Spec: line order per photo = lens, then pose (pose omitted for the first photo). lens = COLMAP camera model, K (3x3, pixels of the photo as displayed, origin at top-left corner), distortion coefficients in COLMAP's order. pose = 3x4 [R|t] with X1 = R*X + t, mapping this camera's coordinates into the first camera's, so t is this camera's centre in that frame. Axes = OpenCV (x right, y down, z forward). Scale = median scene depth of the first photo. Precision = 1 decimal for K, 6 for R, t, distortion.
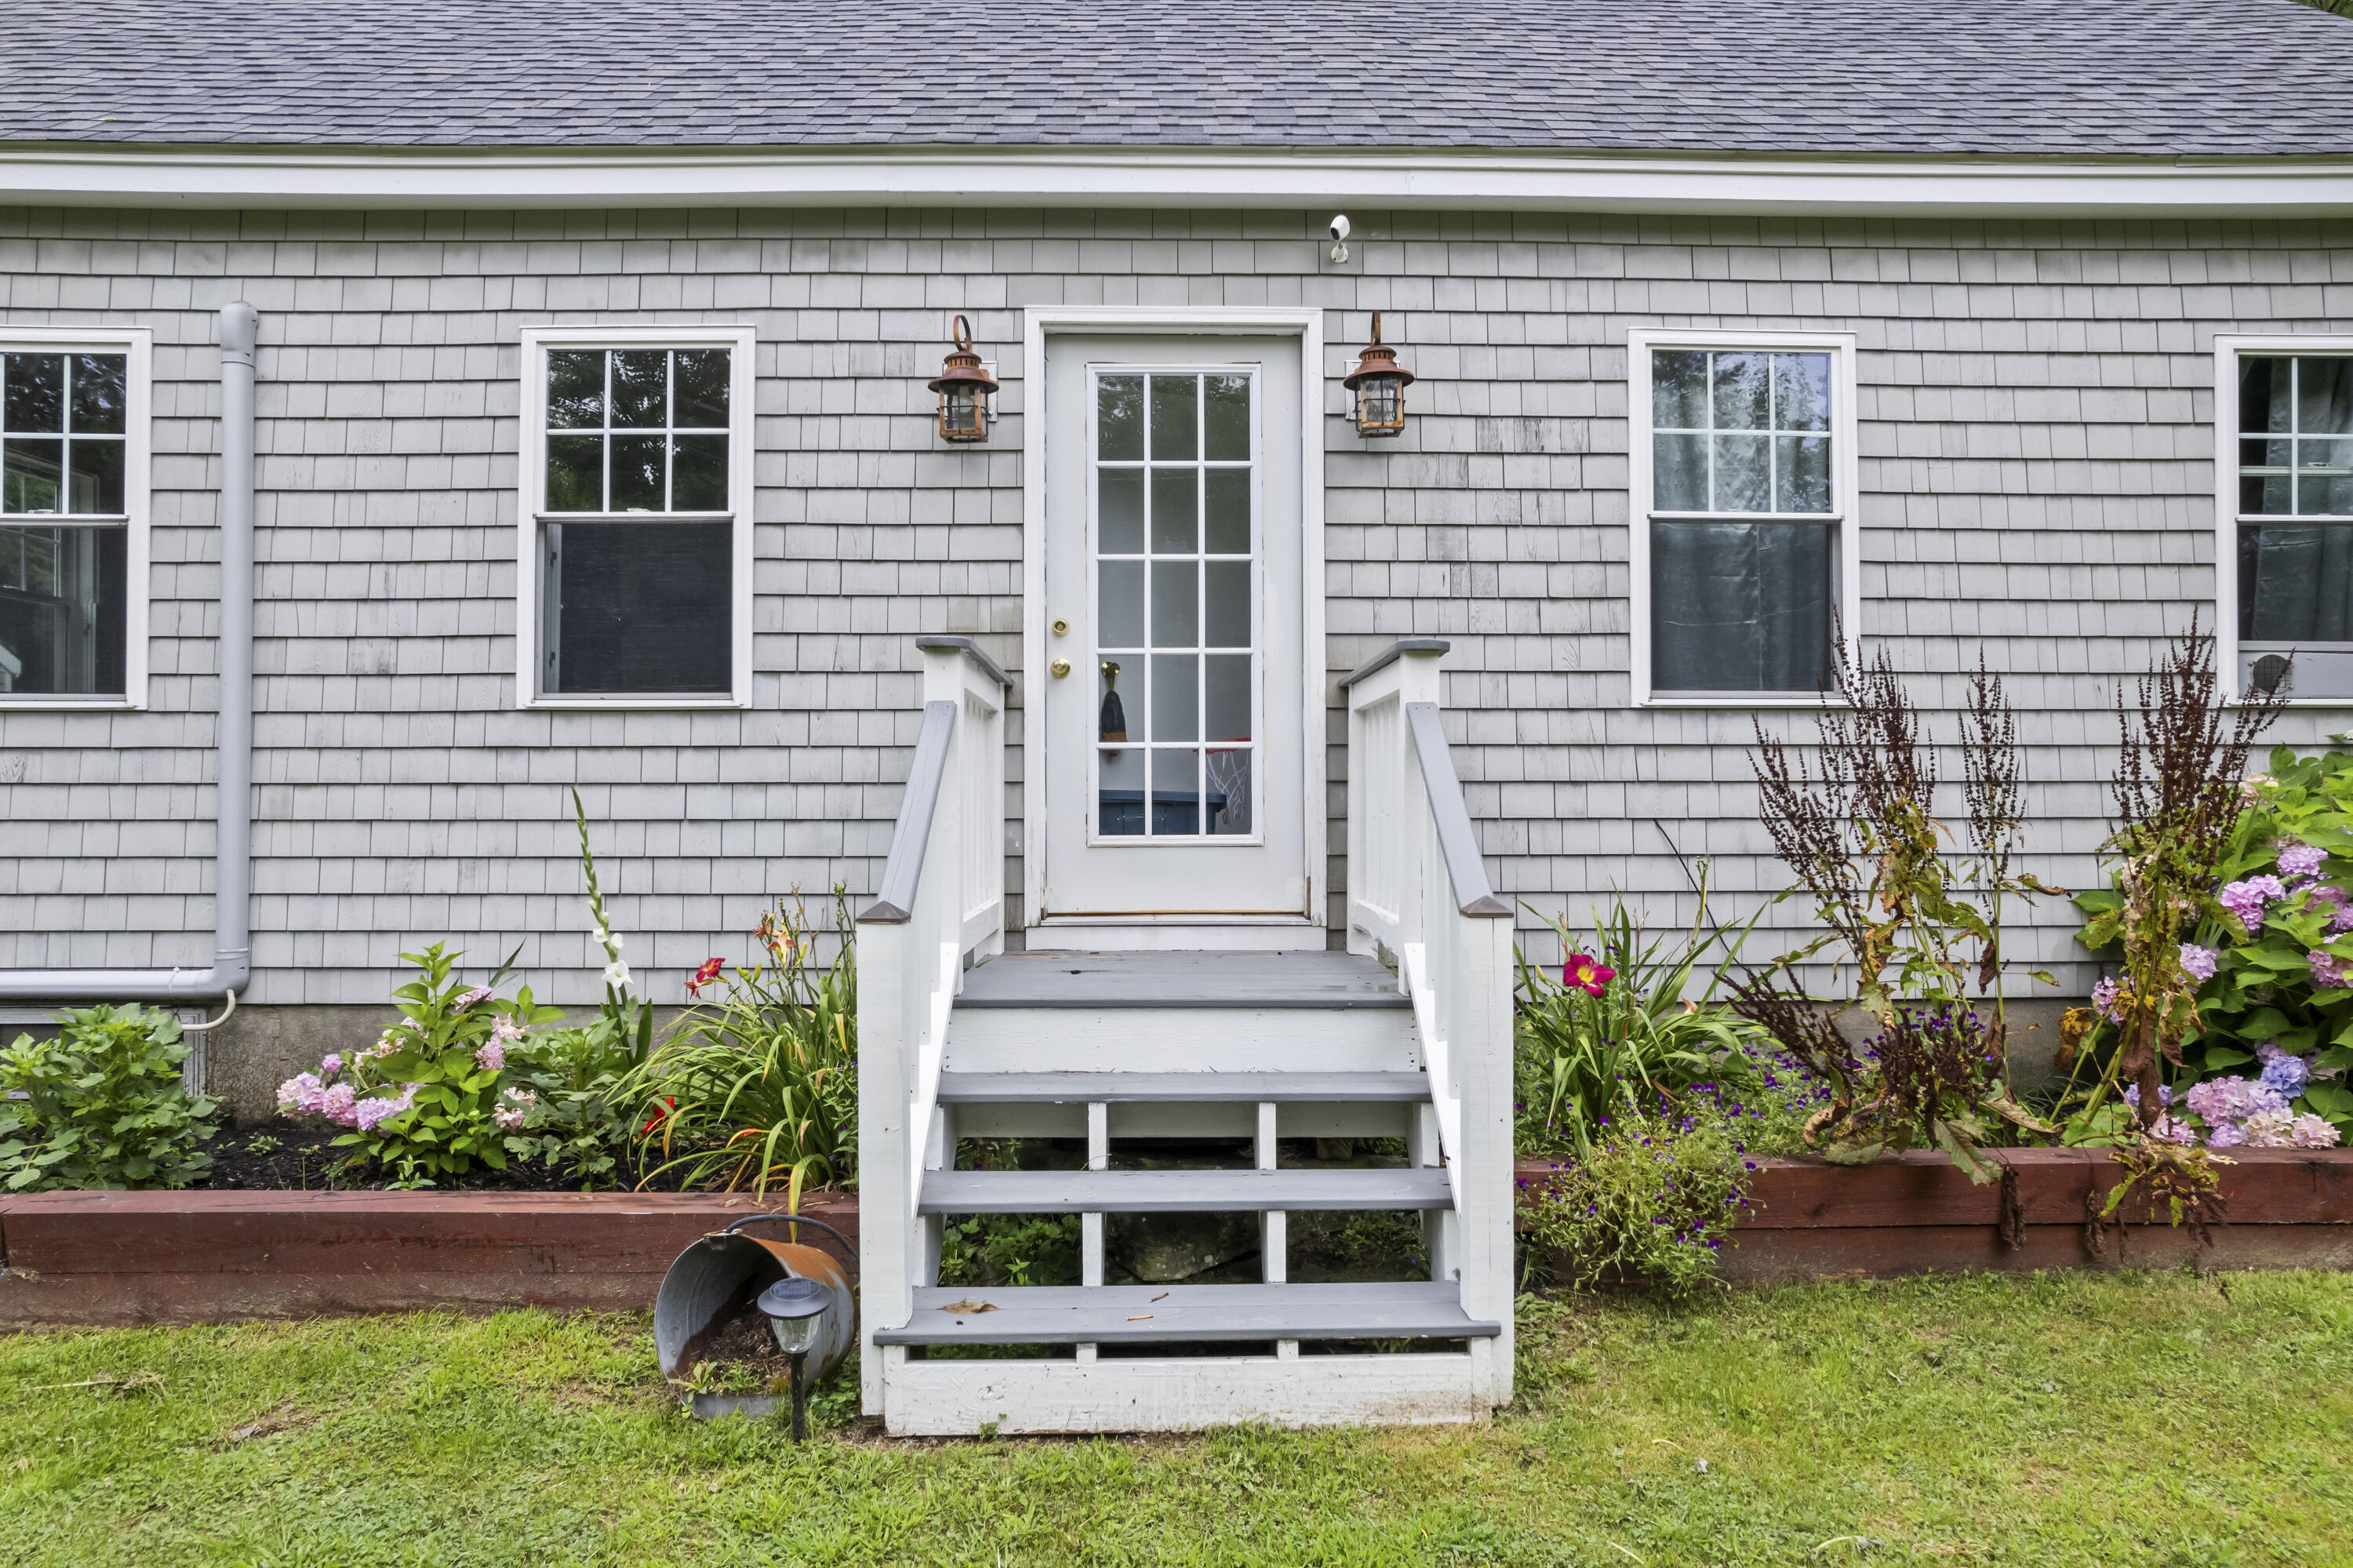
lens RADIAL K [[1477.8, 0, 1176.5], [0, 1477.8, 784.0], [0, 0, 1]] dist [-0.059047, 0.079911]
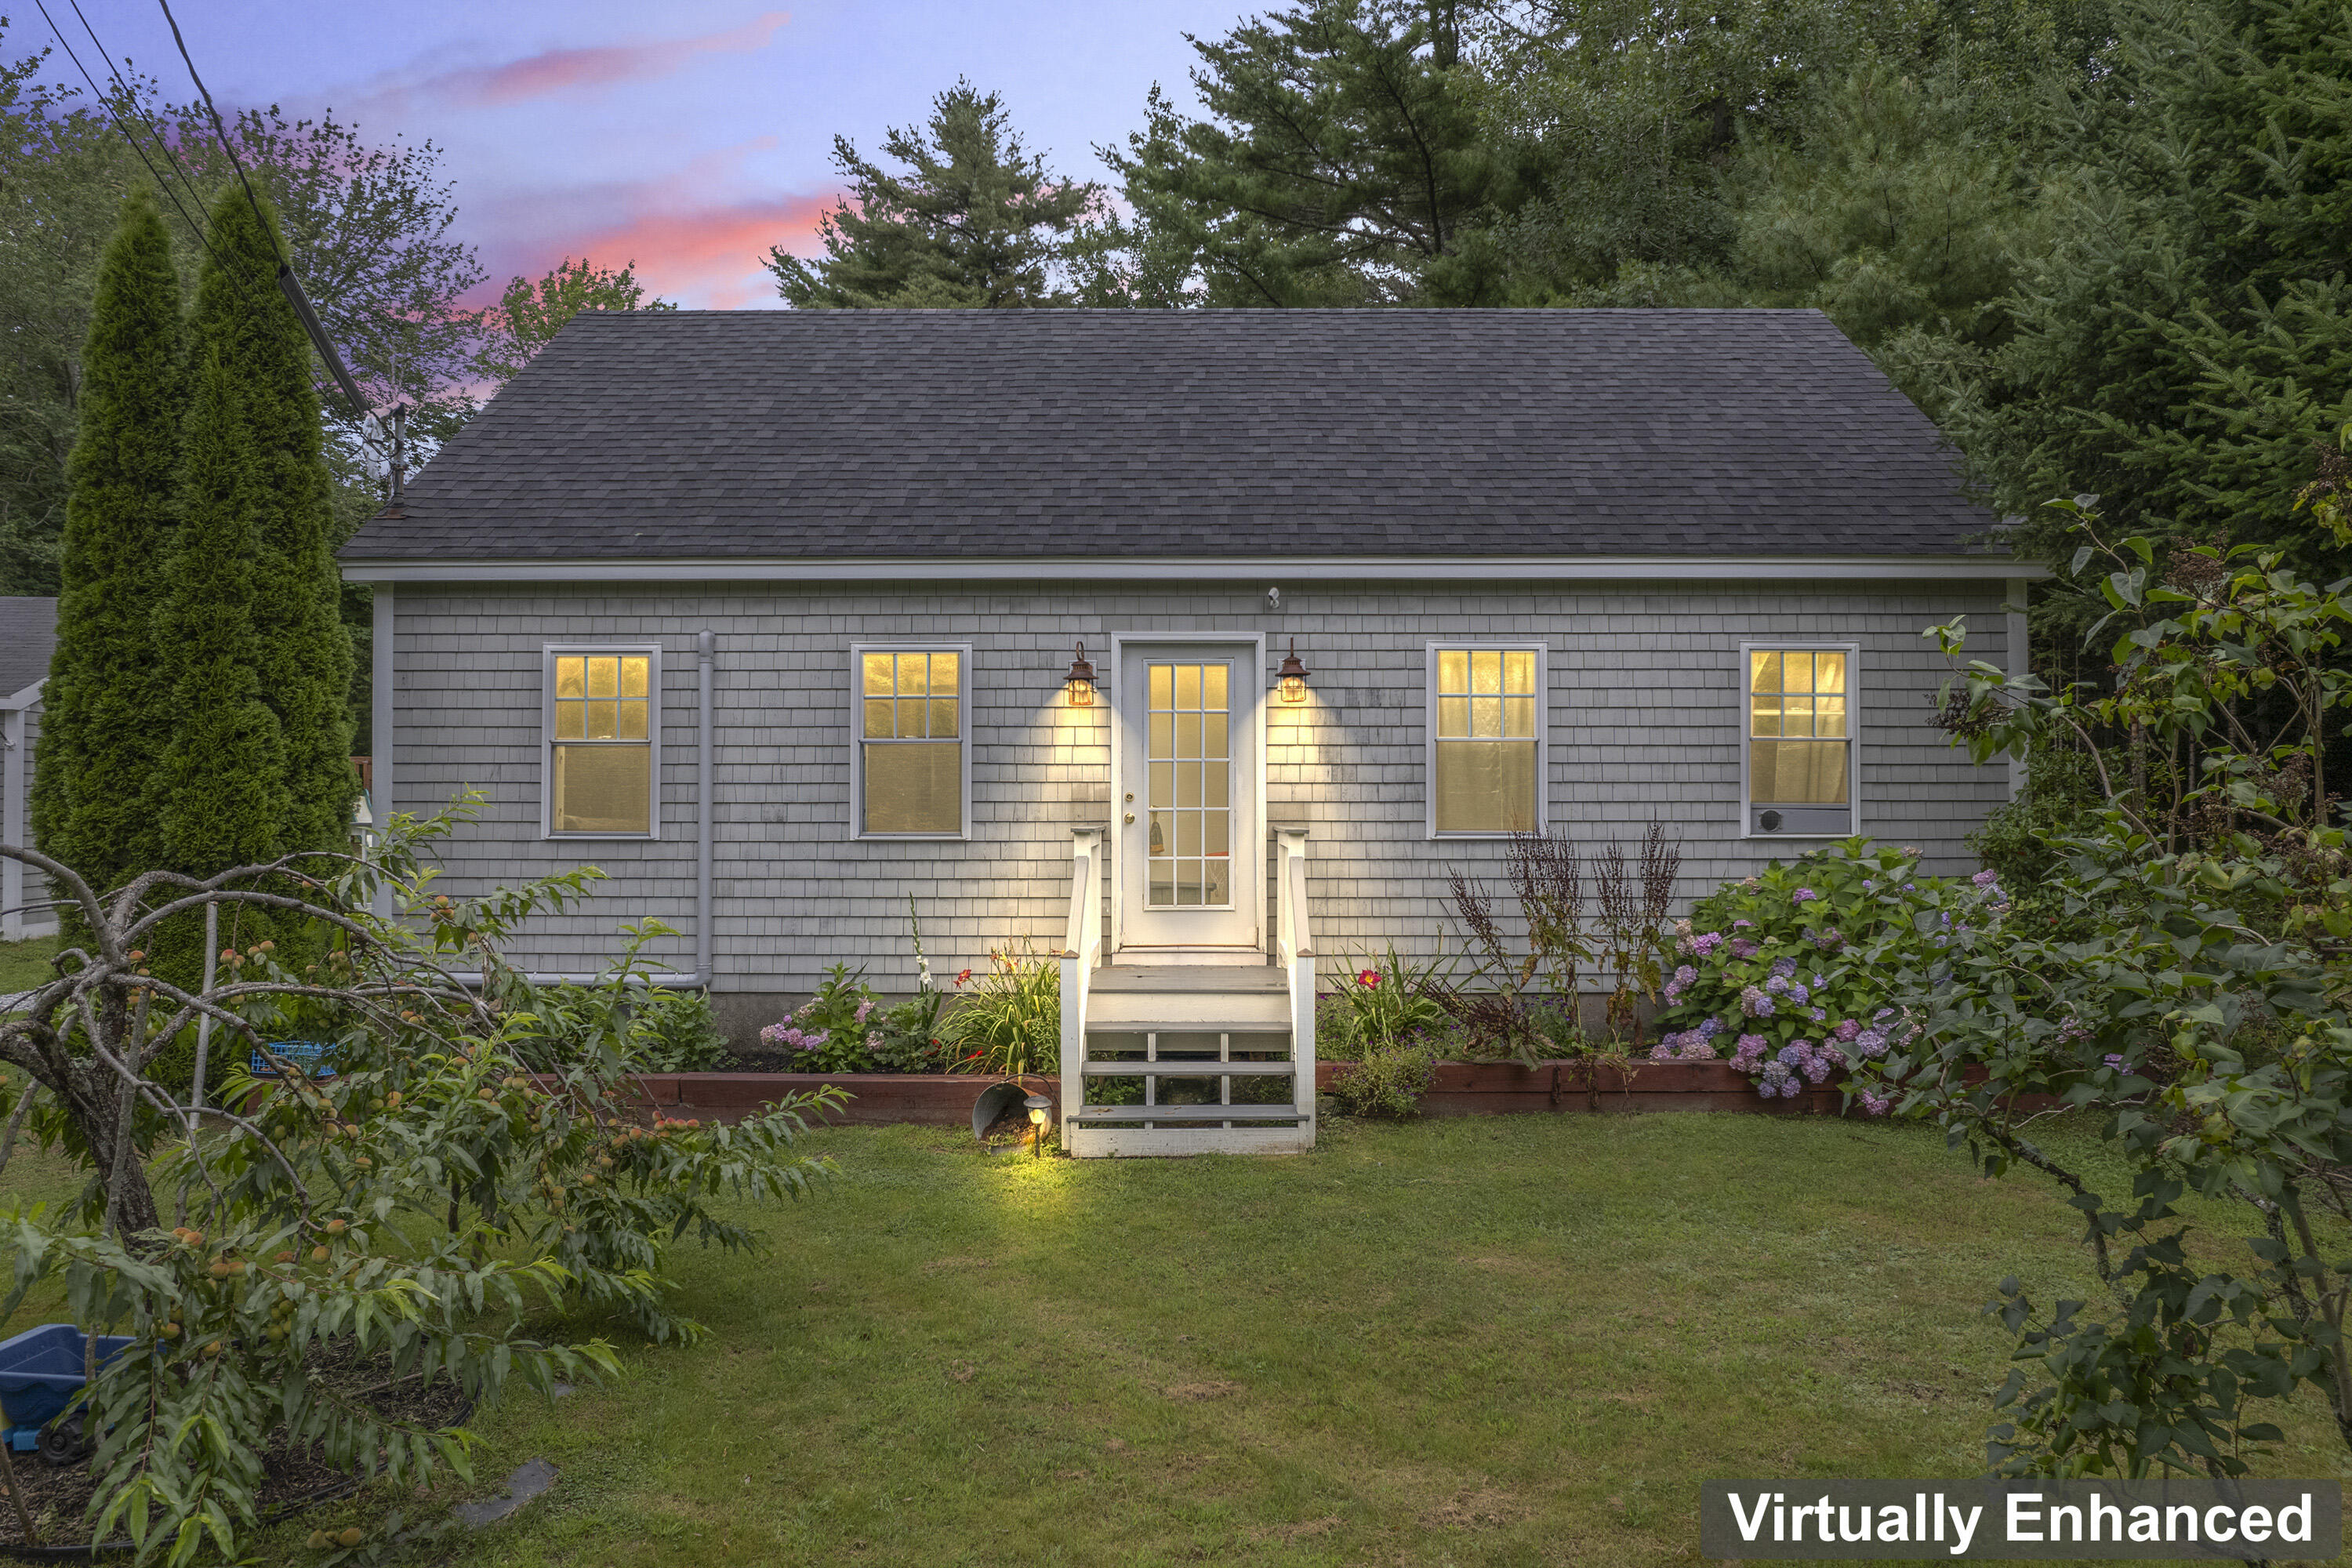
lens RADIAL K [[1467.1, 0, 1176.0], [0, 1467.1, 784.0], [0, 0, 1]] dist [-0.003718, -0.001370]
pose [[0.999740, 0.000598, -0.022796, 0.026333], [-0.000601, 1.000000, -0.000091, -0.125825], [0.022796, 0.000105, 0.999740, -0.933395]]
